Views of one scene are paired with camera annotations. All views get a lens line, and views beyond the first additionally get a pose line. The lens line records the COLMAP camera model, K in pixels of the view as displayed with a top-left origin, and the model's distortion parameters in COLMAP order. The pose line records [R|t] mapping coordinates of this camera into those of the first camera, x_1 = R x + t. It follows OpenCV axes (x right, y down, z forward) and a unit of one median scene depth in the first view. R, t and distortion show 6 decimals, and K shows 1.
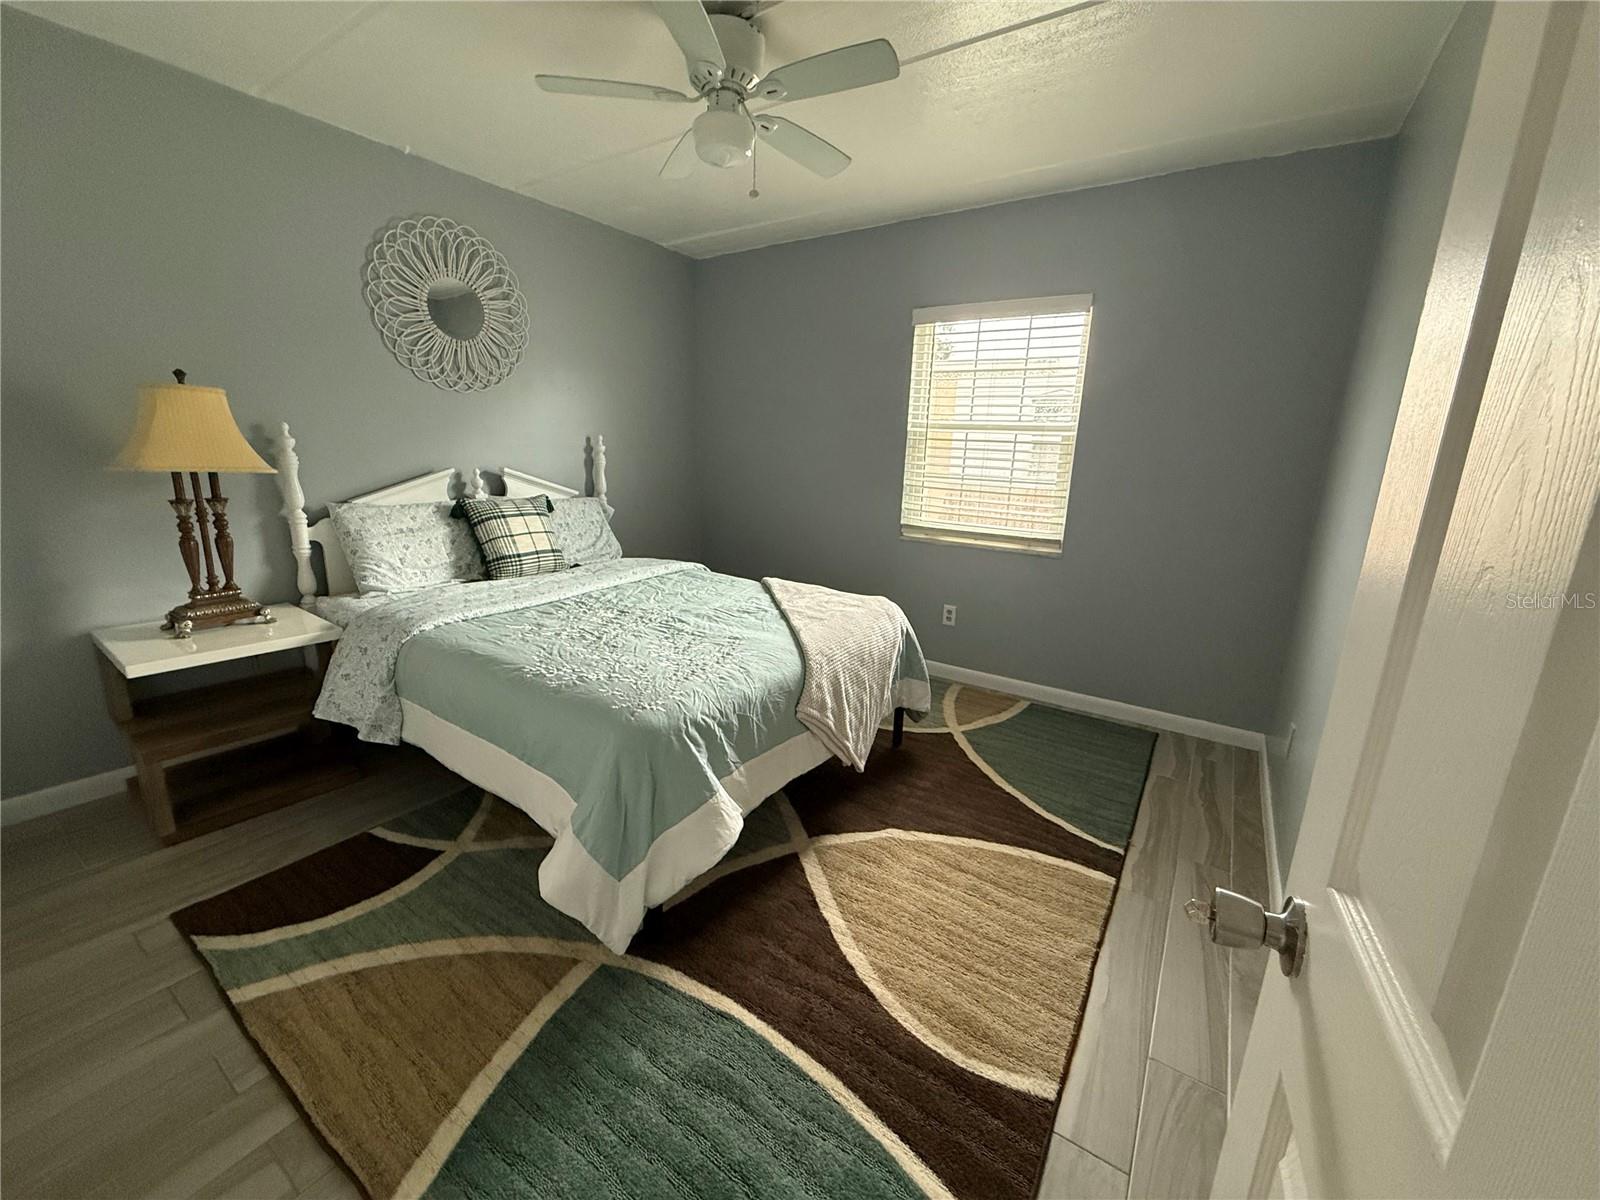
lens RADIAL K [[637.5, 0, 794.3], [0, 637.5, 599.0], [0, 0, 1]] dist [0.000237, 0.000063]
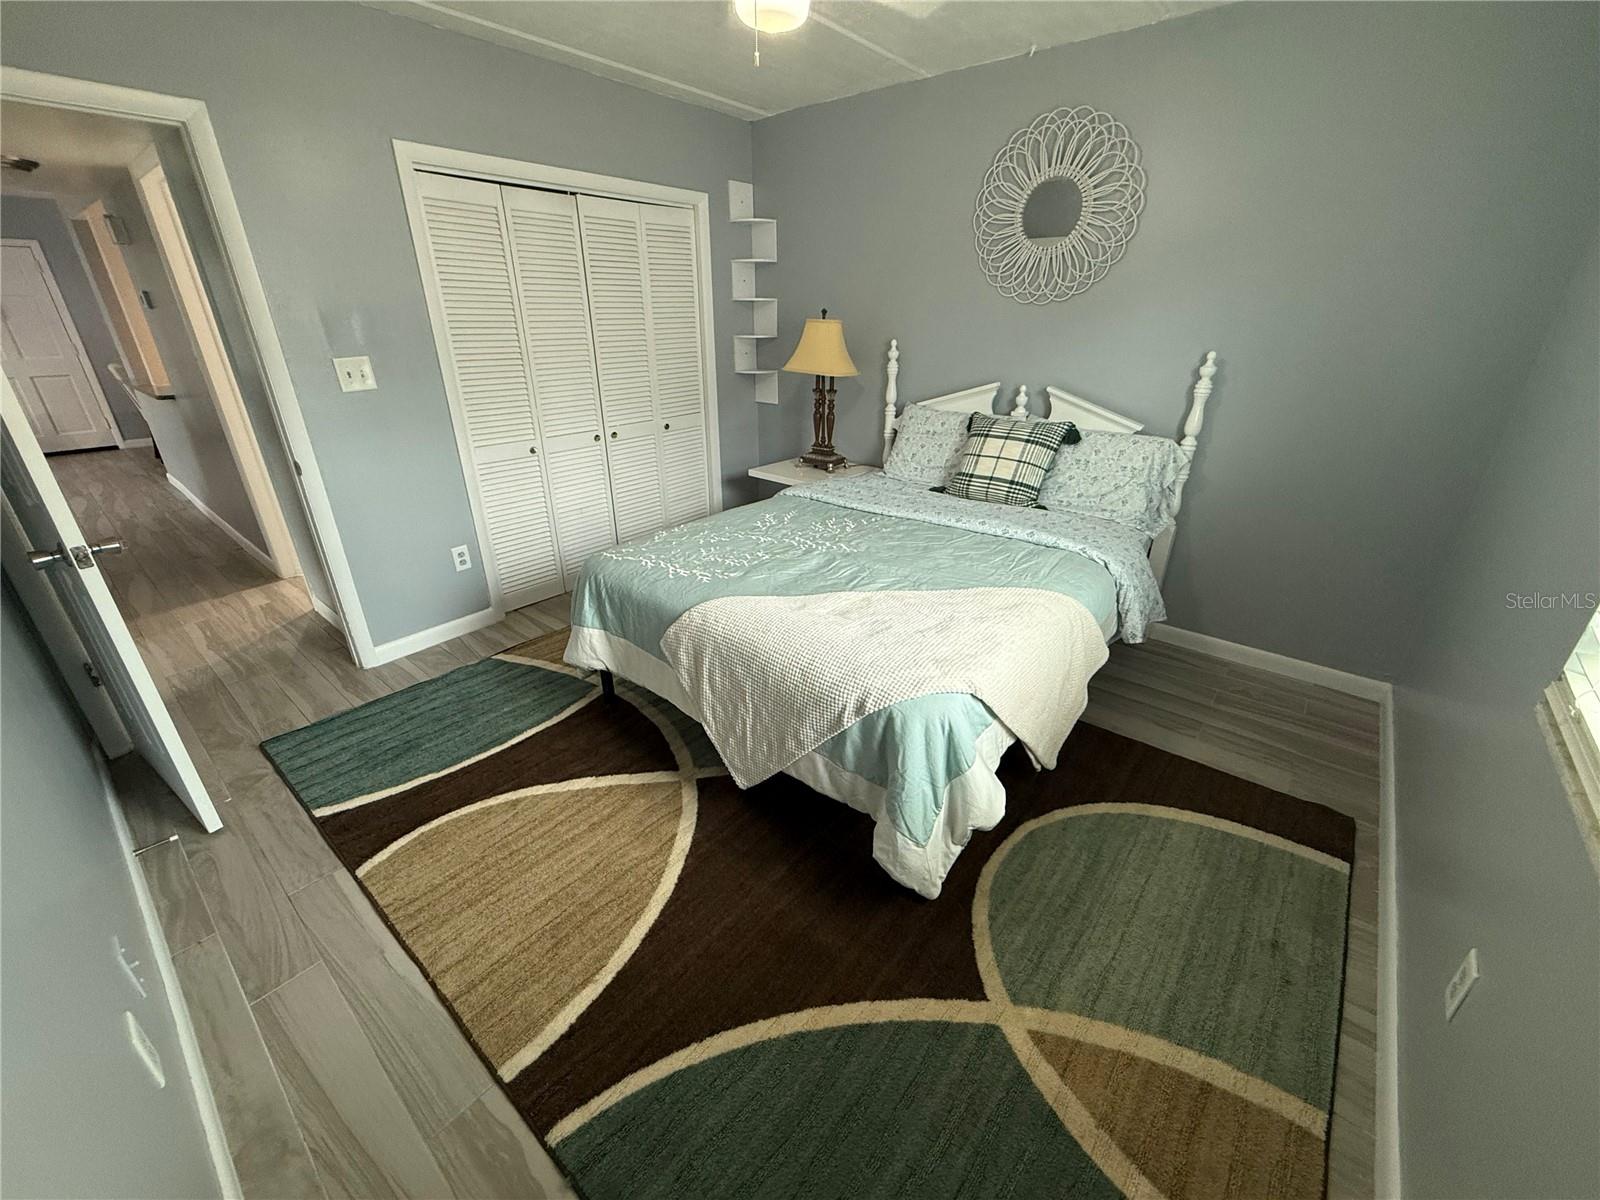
lens RADIAL K [[638.5, 0, 793.7], [0, 638.5, 599.1], [0, 0, 1]] dist [0.000377, 0.000001]
pose [[-0.102460, 0.381303, -0.918755, 0.875895], [-0.237613, 0.887496, 0.394829, -0.332459], [0.965941, 0.258763, -0.000330, 1.138725]]
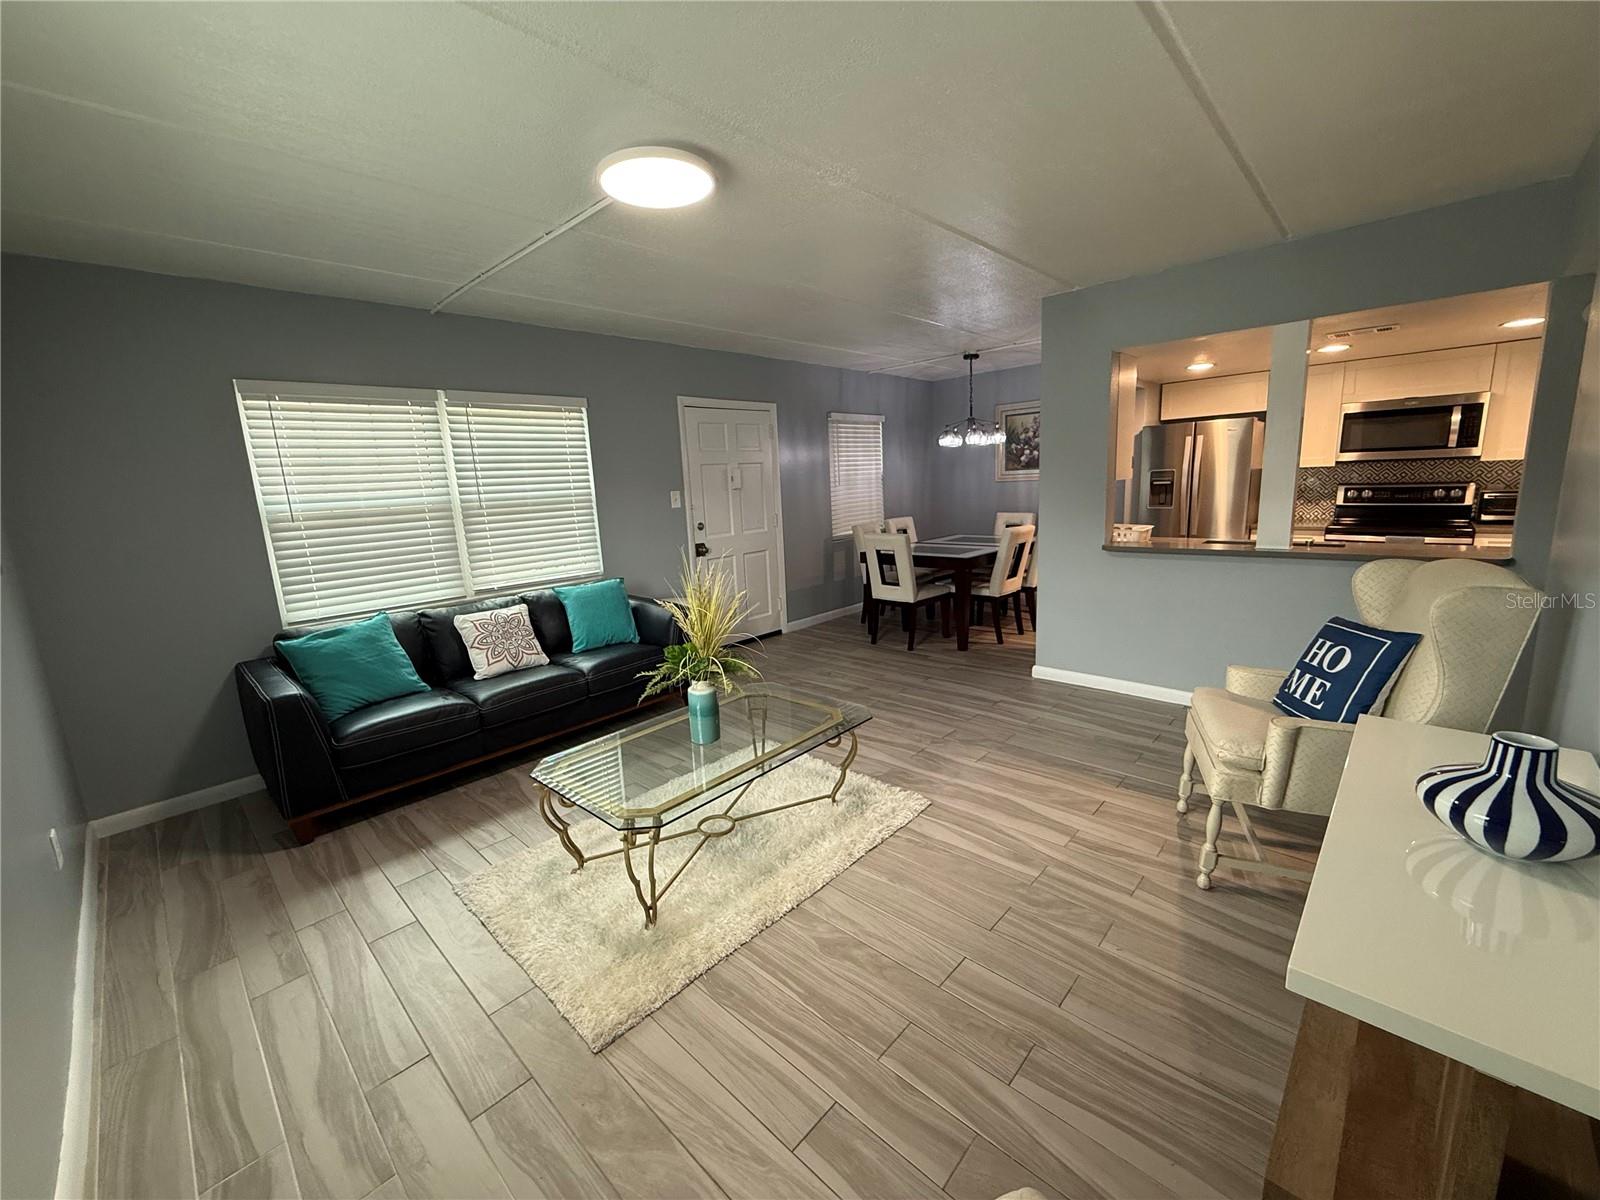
lens RADIAL K [[641.6, 0, 806.4], [0, 641.6, 595.9], [0, 0, 1]] dist [0.010516, -0.000160]
pose [[-0.146342, 0.156667, -0.976749, 0.509403], [-0.189477, 0.964659, 0.183117, 0.485406], [0.970918, 0.211869, -0.111485, -2.296665]]
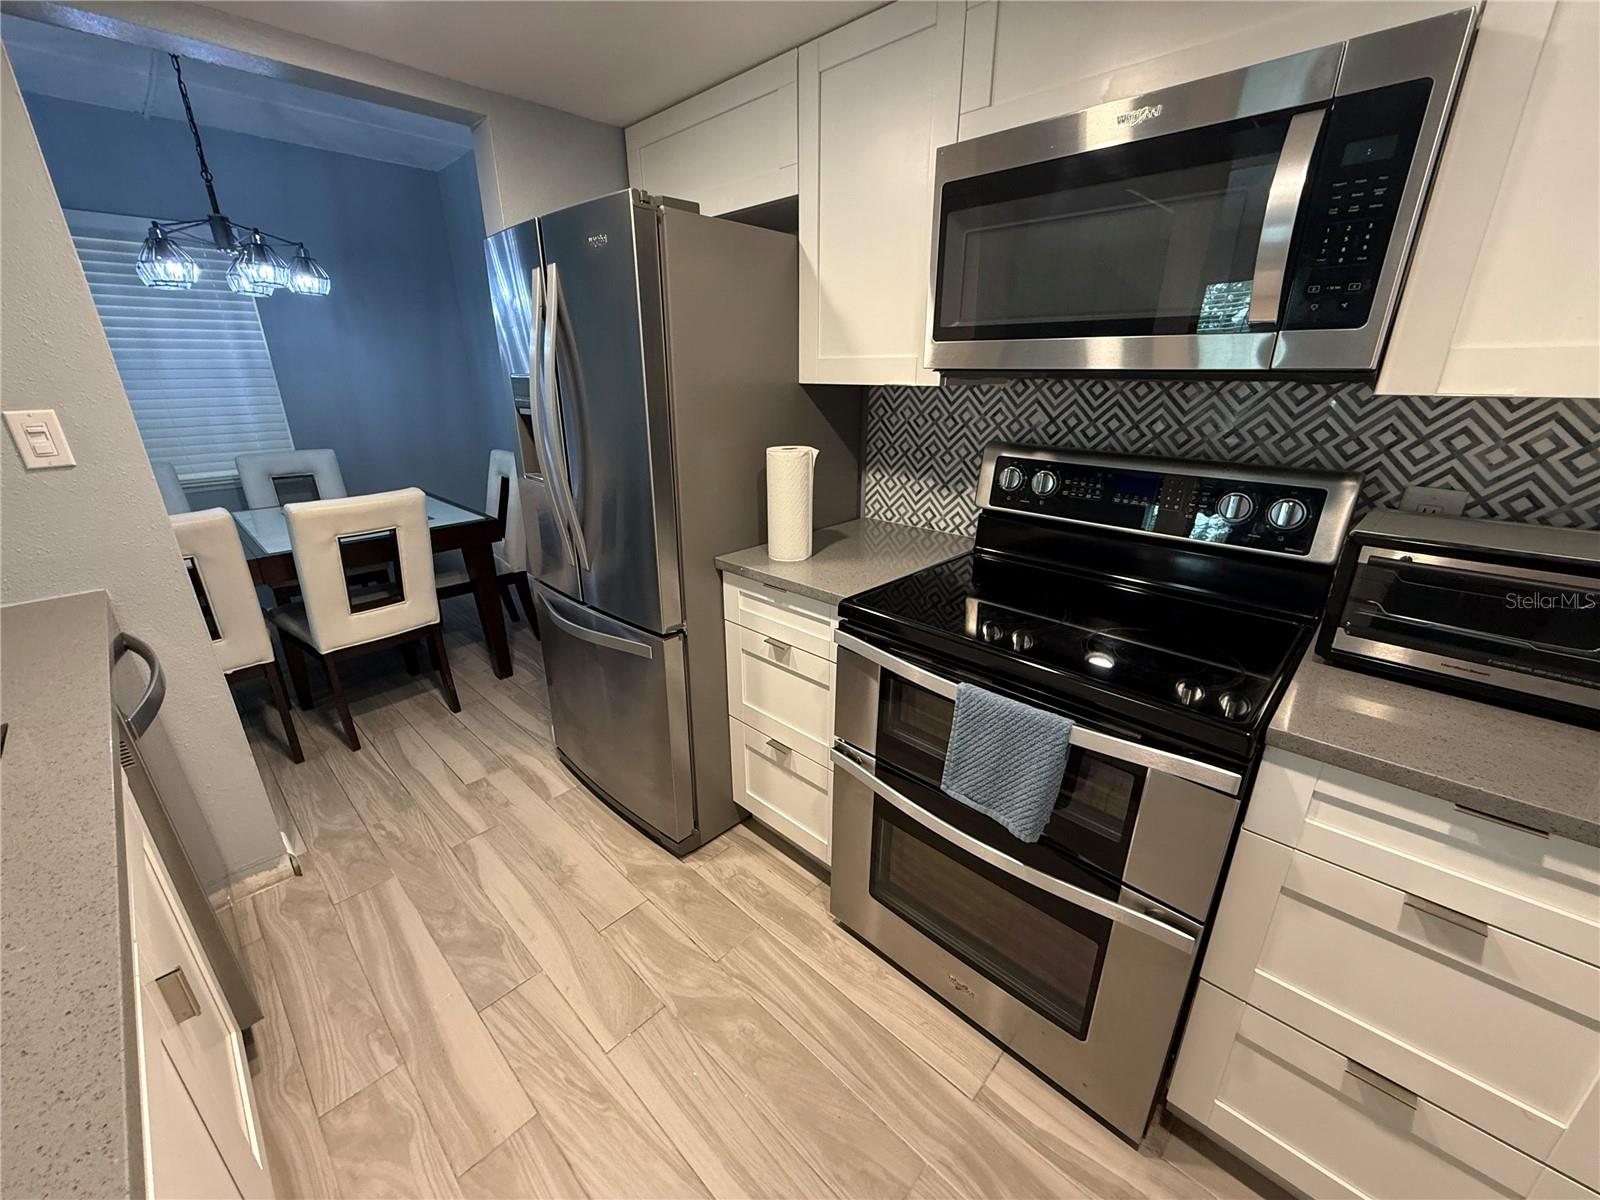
lens RADIAL K [[638.5, 0, 793.7], [0, 638.5, 599.1], [0, 0, 1]] dist [0.000377, 0.000001]
pose [[-0.169834, 0.306293, -0.936665, -1.440376], [-0.229414, 0.912071, 0.339847, 0.097577], [0.958397, 0.272602, -0.084632, -0.782329]]
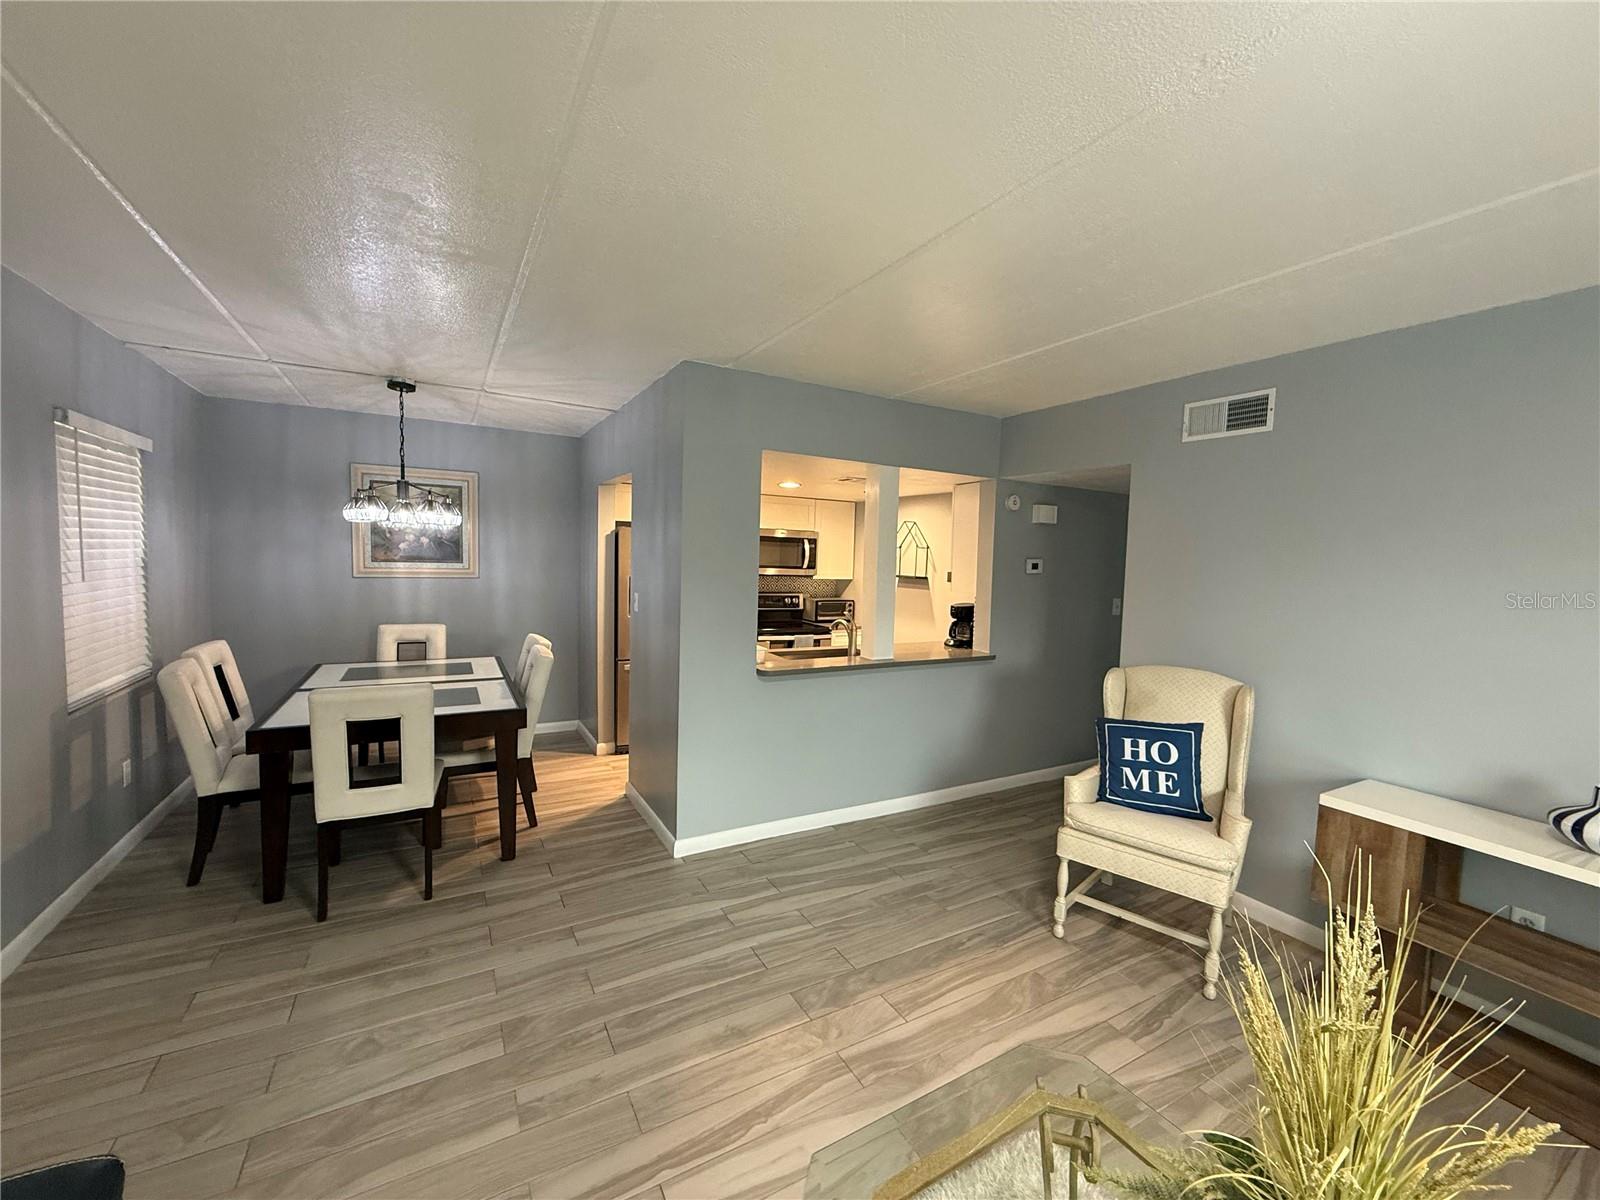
lens RADIAL K [[633.5, 0, 793.4], [0, 633.5, 600.3], [0, 0, 1]] dist [0.000519, -0.000126]
pose [[0.894982, 0.028601, -0.445184, -0.755107], [-0.107249, 0.982468, -0.152490, 0.587199], [0.433018, 0.184222, 0.882359, -3.112477]]
